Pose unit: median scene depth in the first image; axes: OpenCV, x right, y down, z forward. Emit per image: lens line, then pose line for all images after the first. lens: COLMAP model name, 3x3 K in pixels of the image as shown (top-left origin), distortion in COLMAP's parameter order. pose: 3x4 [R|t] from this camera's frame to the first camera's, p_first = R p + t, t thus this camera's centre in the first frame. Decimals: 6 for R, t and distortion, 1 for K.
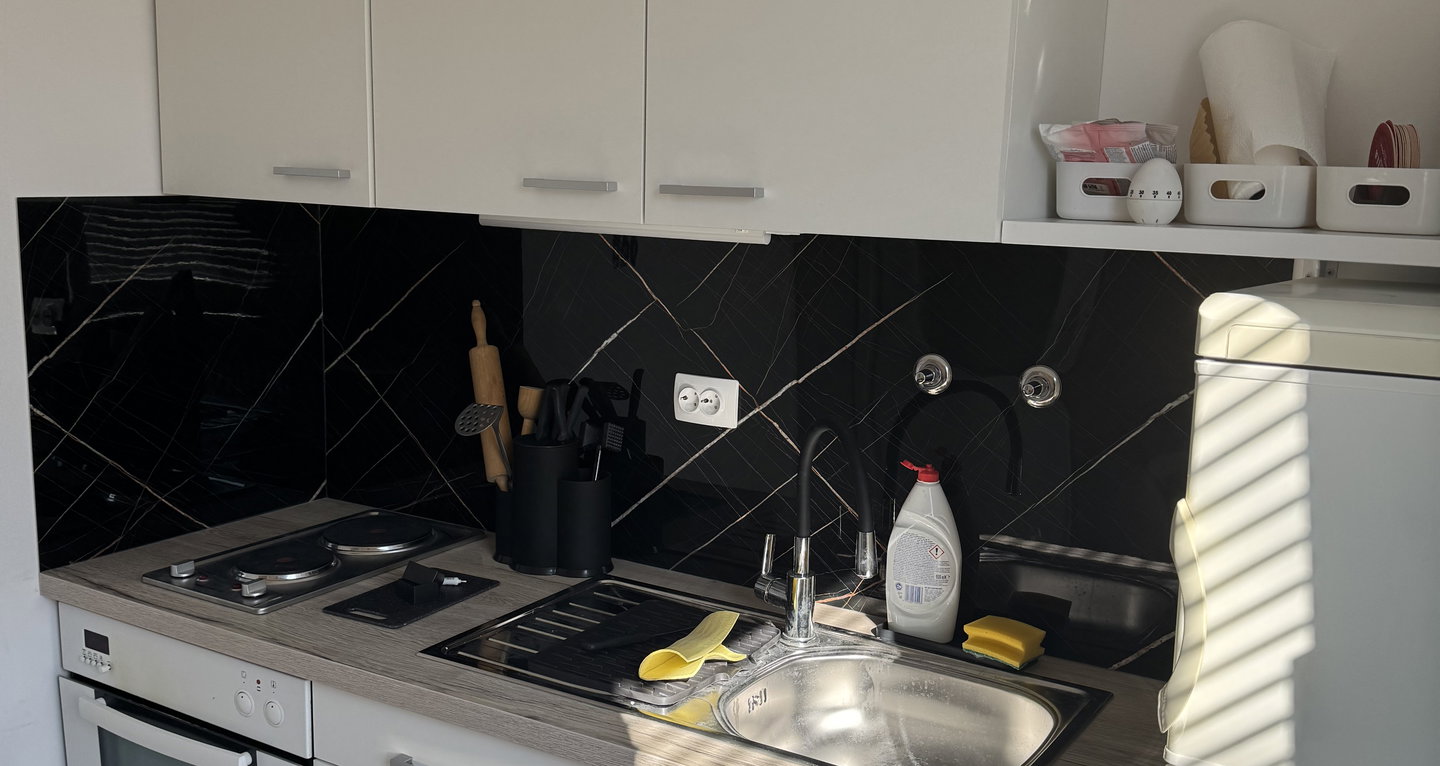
lens RADIAL K [[1299.6, 0, 720.9], [0, 1299.6, 409.6], [0, 0, 1]] dist [0.096646, -0.004060]
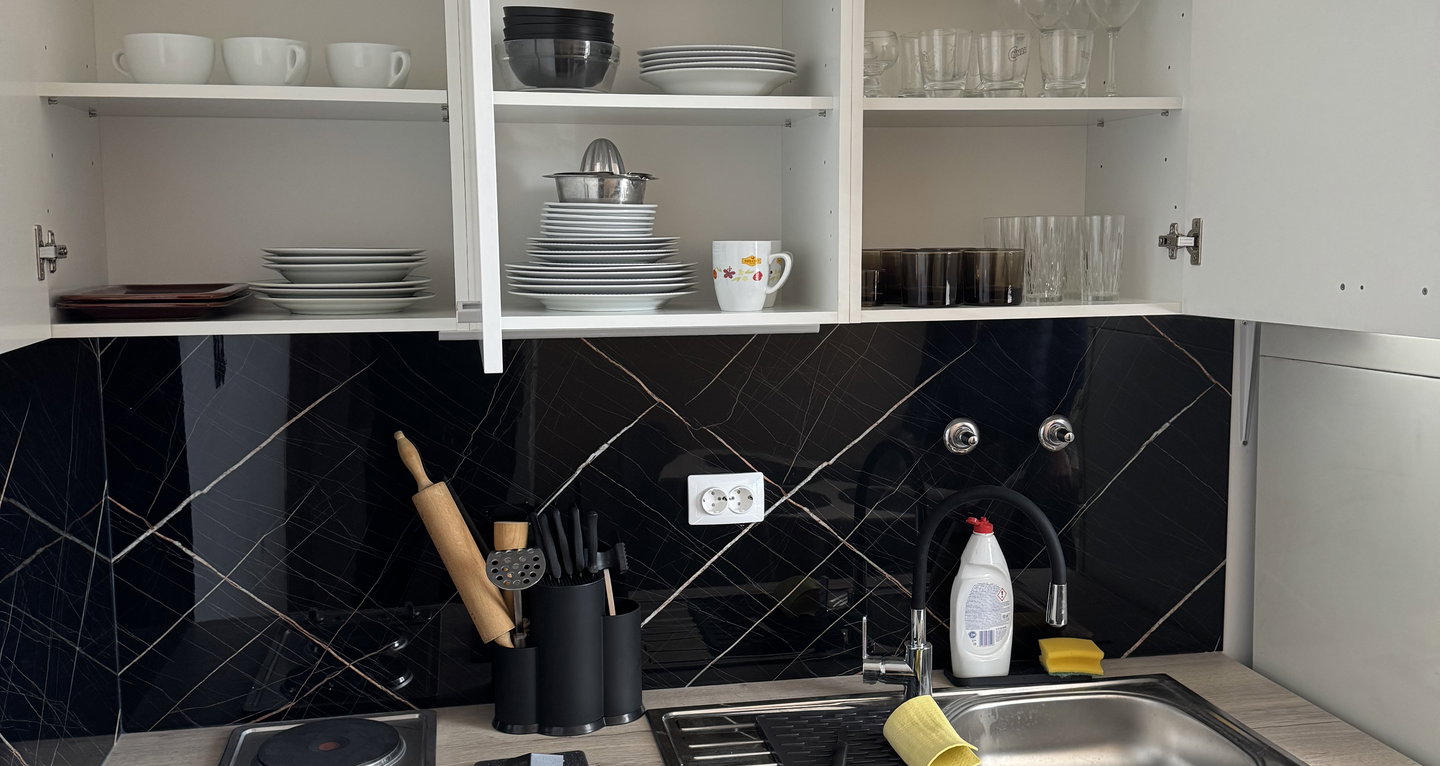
lens RADIAL K [[1183.4, 0, 735.1], [0, 1183.4, 384.1], [0, 0, 1]] dist [0.070076, -0.003643]
pose [[0.754296, -0.108355, 0.647532, -0.582053], [0.153792, 0.988007, -0.013820, -0.079978], [-0.638268, 0.110010, 0.761913, 0.323460]]
